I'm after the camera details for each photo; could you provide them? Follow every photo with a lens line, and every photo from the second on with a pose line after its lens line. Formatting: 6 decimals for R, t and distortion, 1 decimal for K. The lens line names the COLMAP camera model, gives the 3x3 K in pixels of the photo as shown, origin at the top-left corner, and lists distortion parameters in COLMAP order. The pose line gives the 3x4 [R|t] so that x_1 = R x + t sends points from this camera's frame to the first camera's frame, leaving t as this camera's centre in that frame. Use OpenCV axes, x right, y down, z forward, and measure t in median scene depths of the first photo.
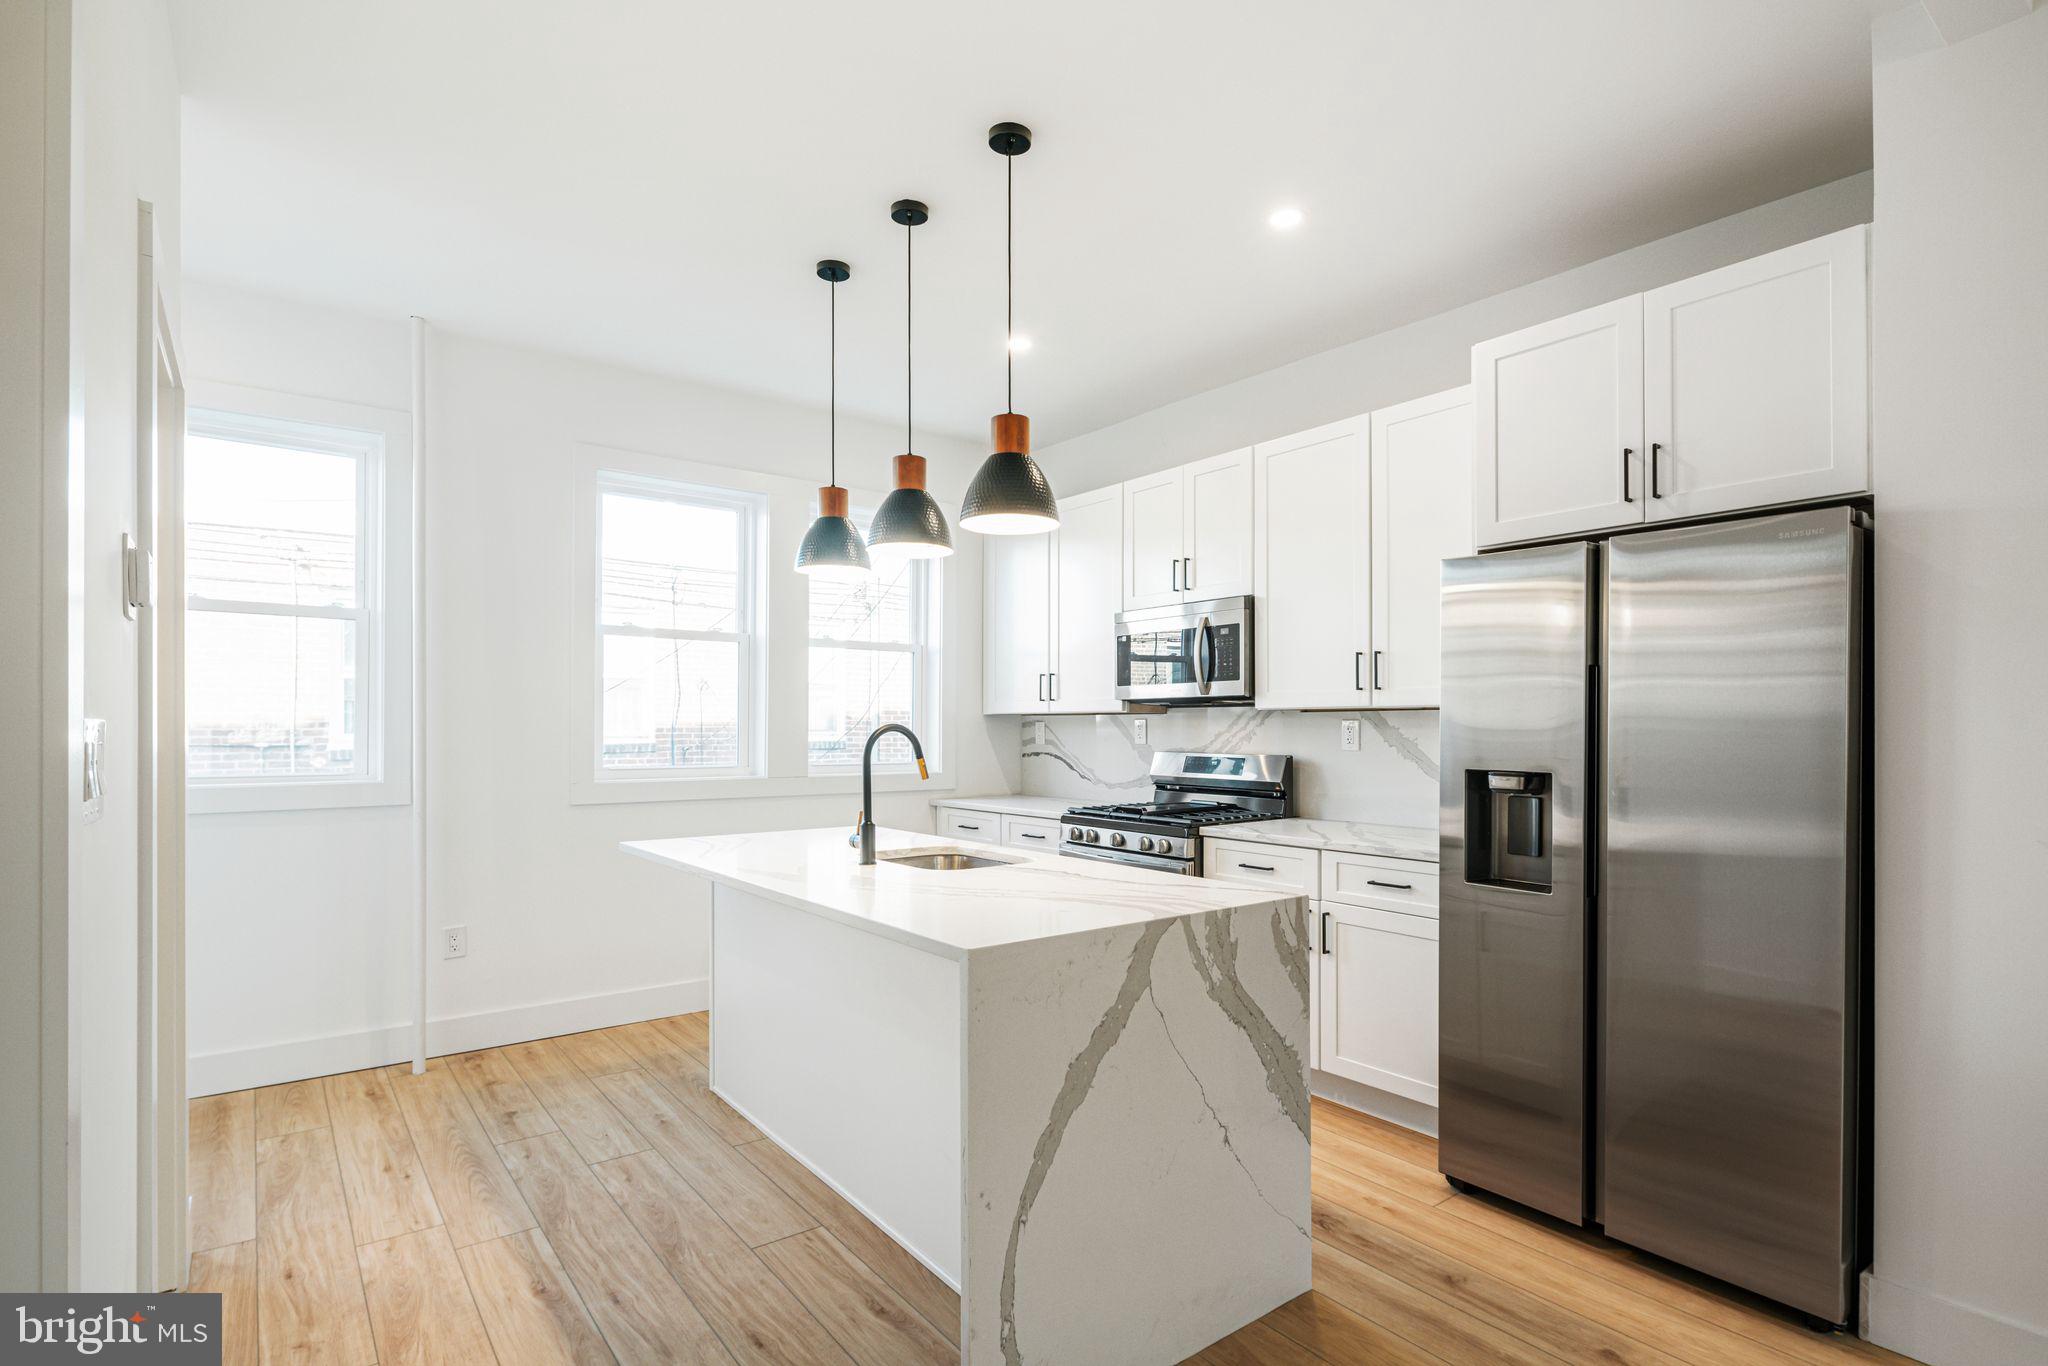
lens RADIAL K [[990.4, 0, 1018.5], [0, 990.4, 714.2], [0, 0, 1]] dist [0.001881, 0.000261]
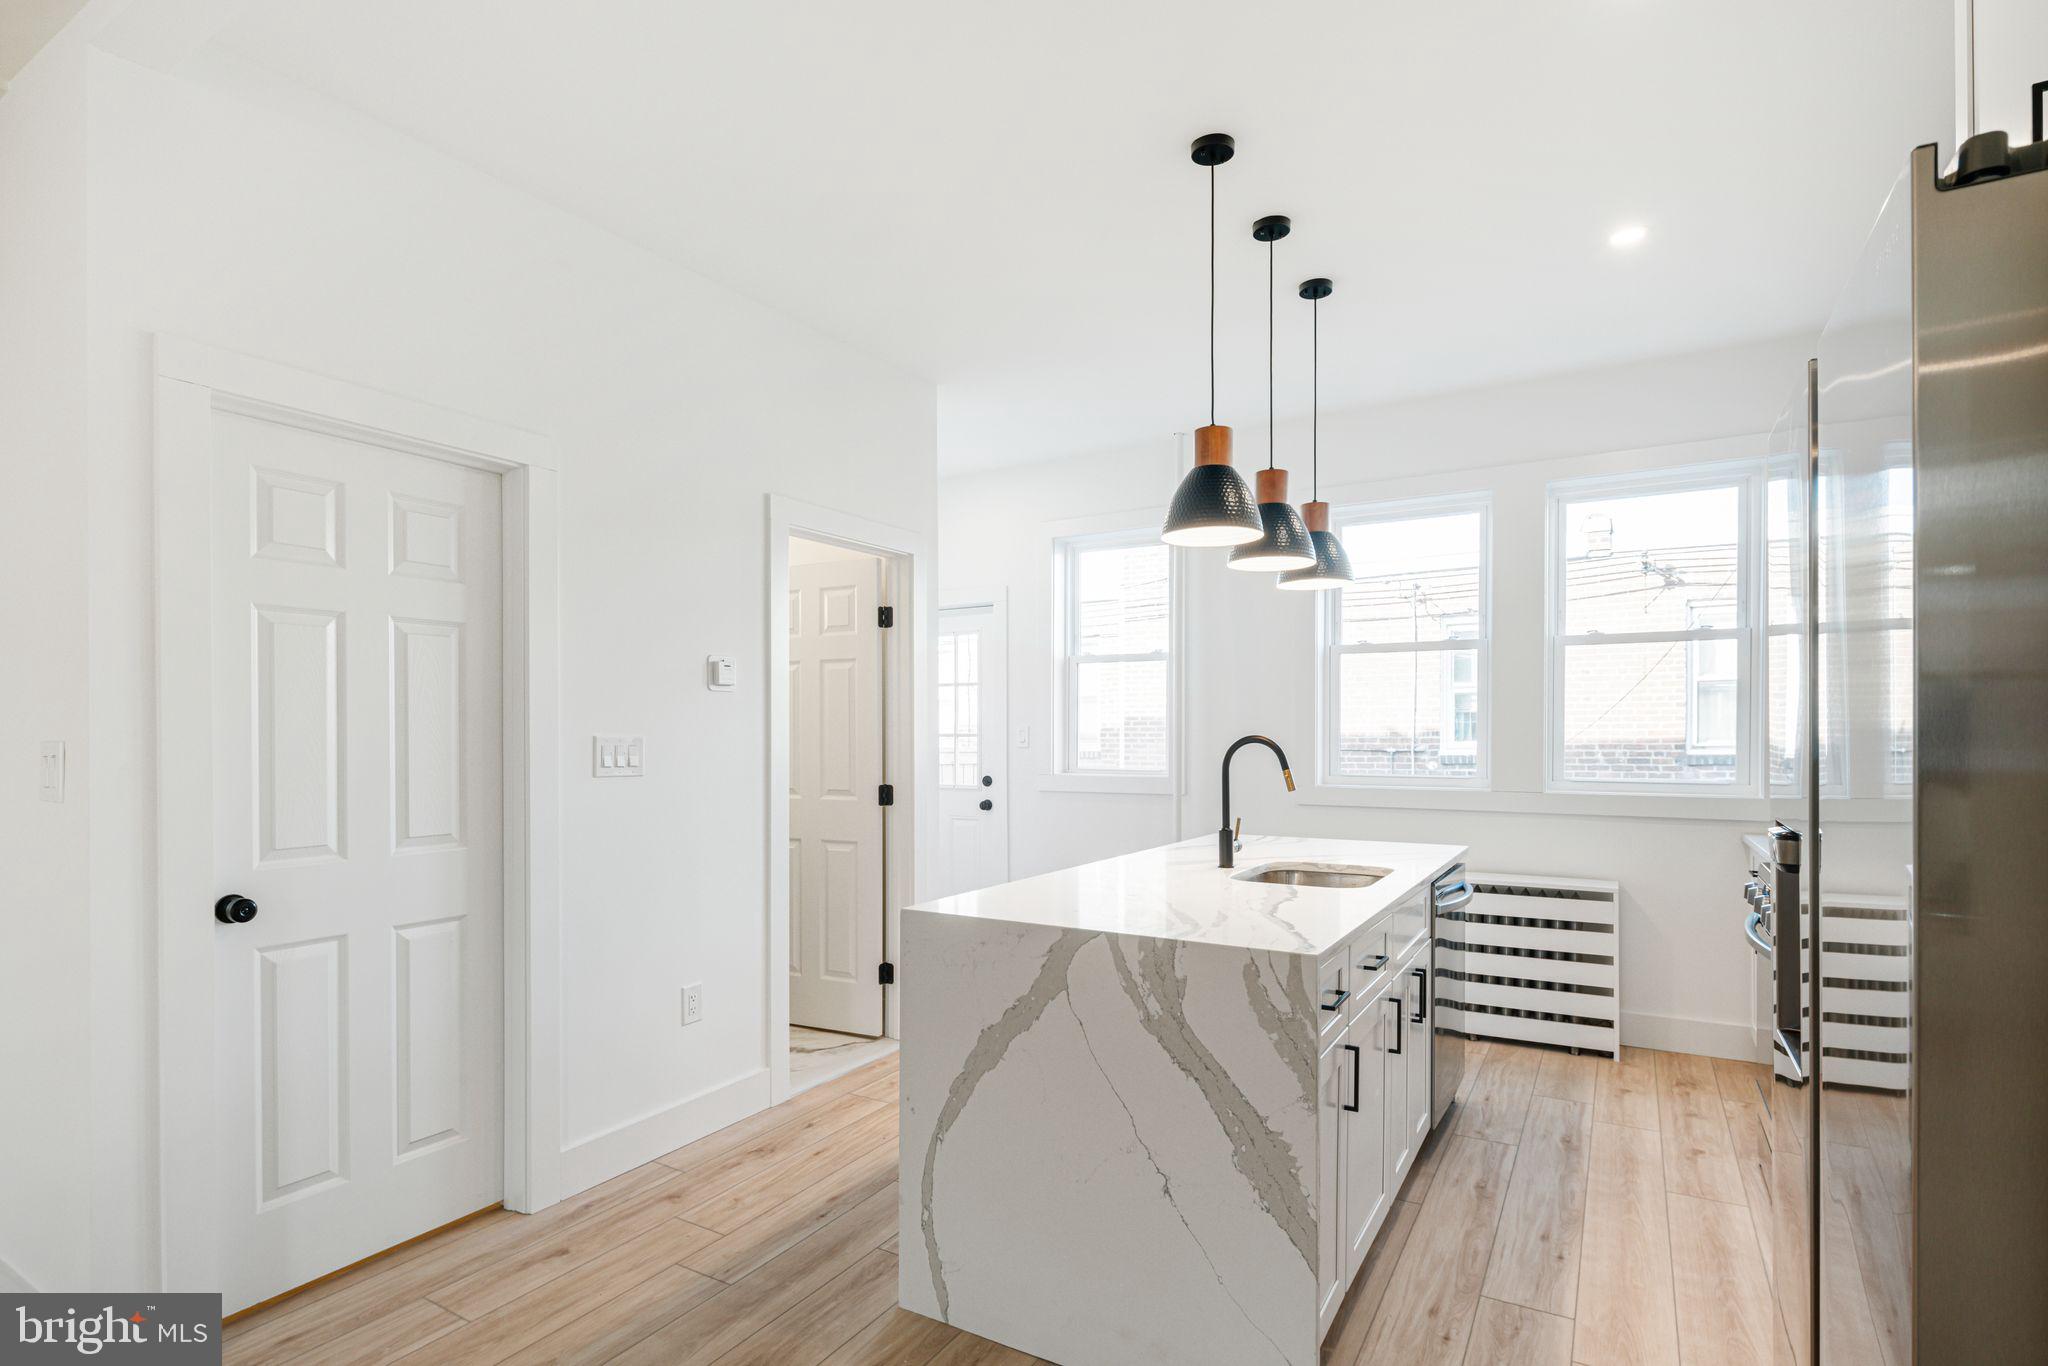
lens RADIAL K [[1012.0, 0, 1030.8], [0, 1012.0, 719.0], [0, 0, 1]] dist [-0.003111, -0.000136]
pose [[0.376943, -0.014476, -0.926123, 0.861901], [0.012509, 0.999866, -0.010537, 0.001112], [0.926152, -0.007613, 0.377074, 0.444619]]
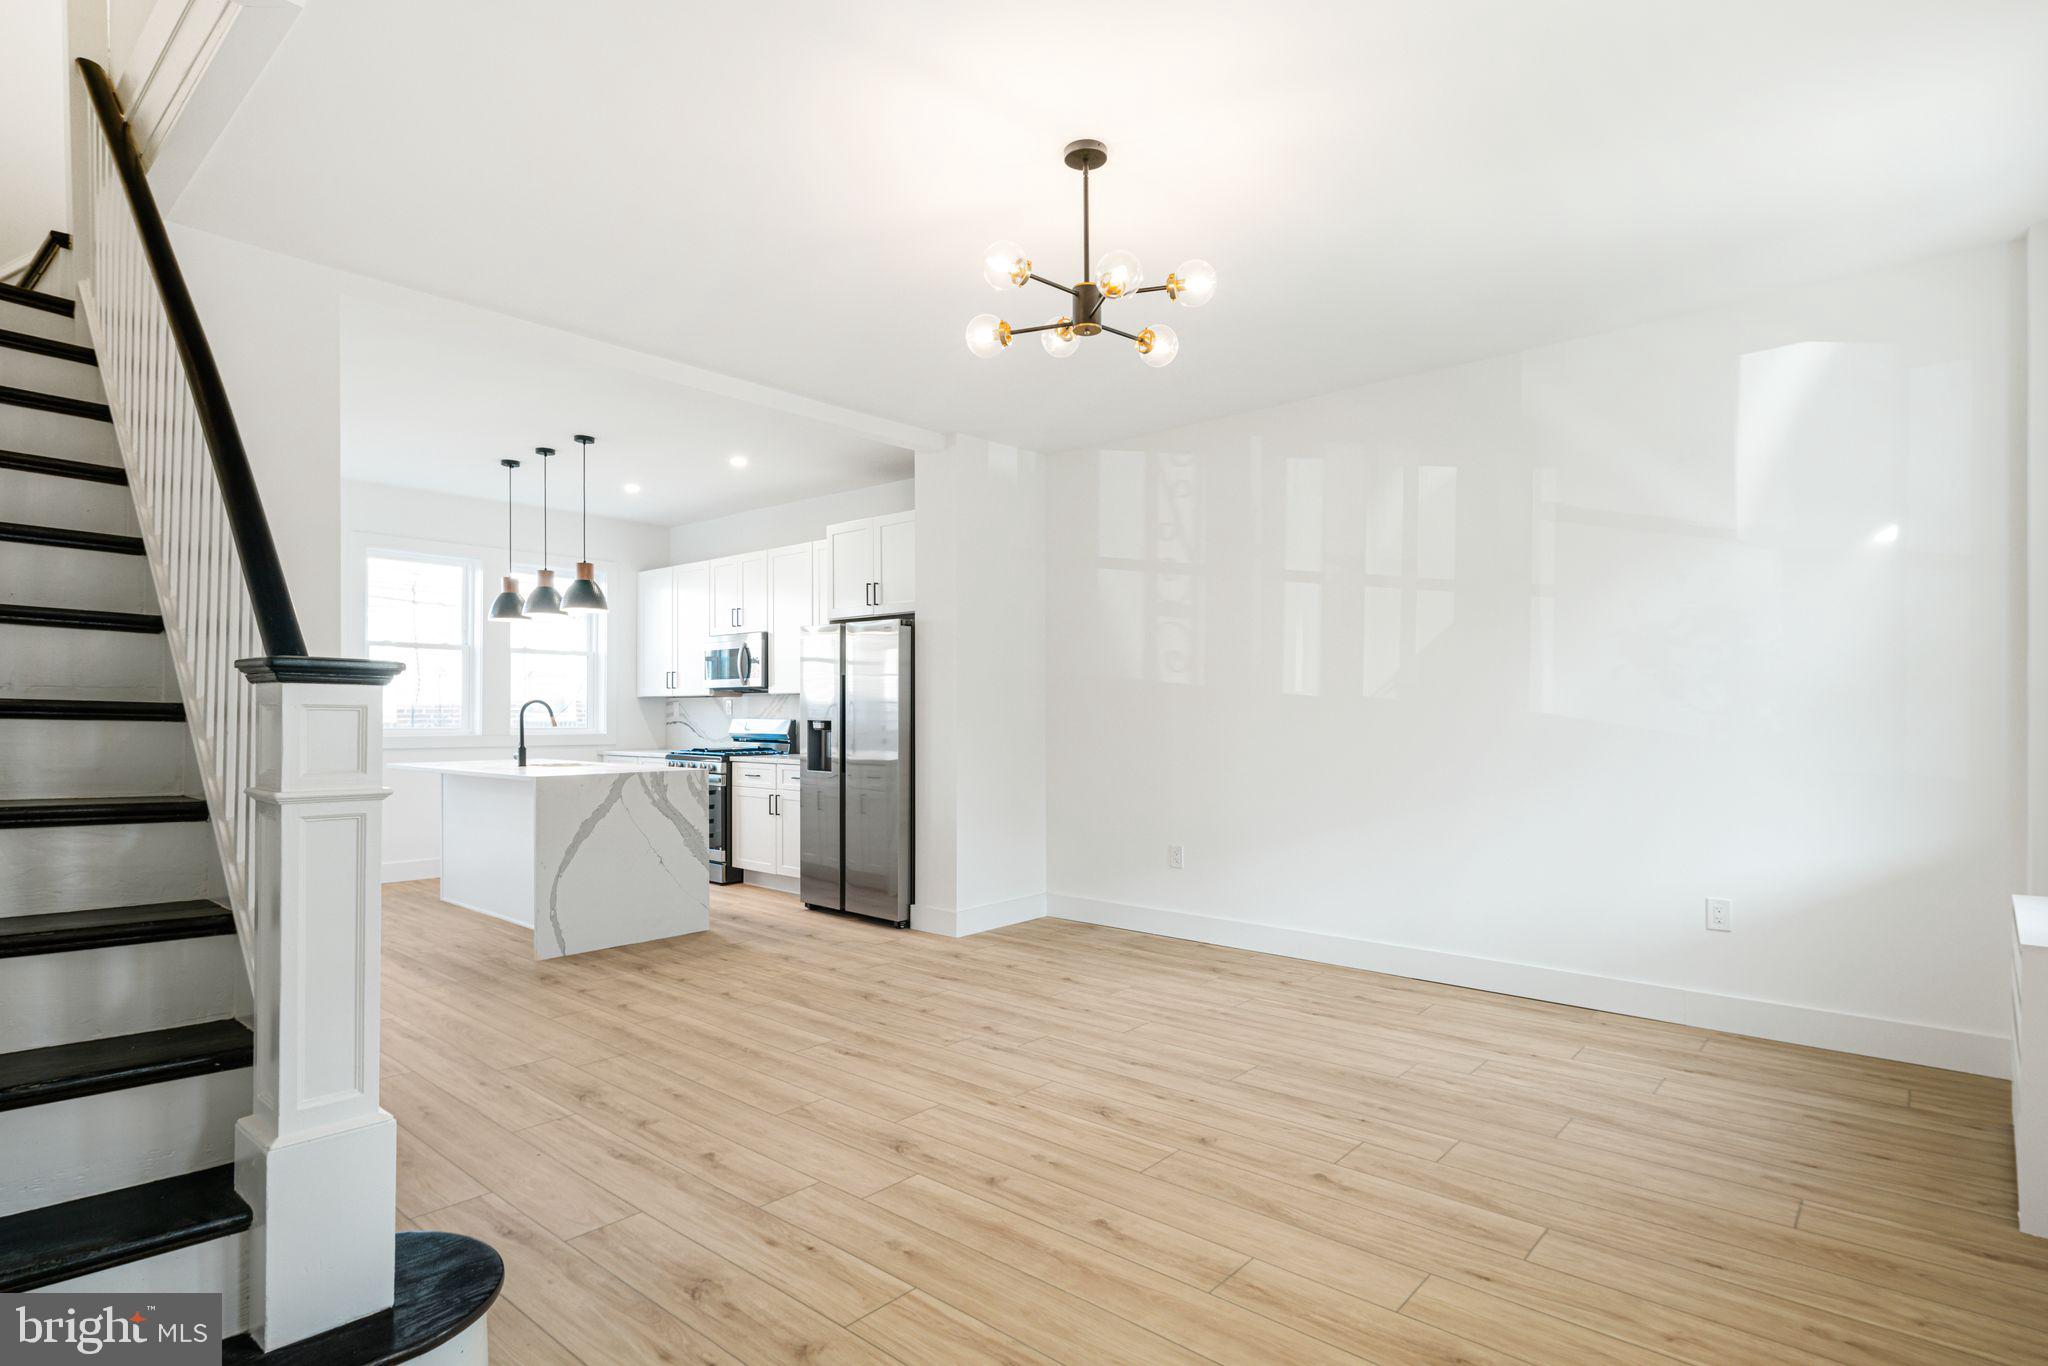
lens RADIAL K [[1012.0, 0, 1030.8], [0, 1012.0, 719.0], [0, 0, 1]] dist [-0.003111, -0.000136]
pose [[0.977265, 0.000213, 0.212021, 0.488256], [-0.003706, 0.999864, 0.016077, 0.014761], [-0.211989, -0.016497, 0.977133, -1.440452]]
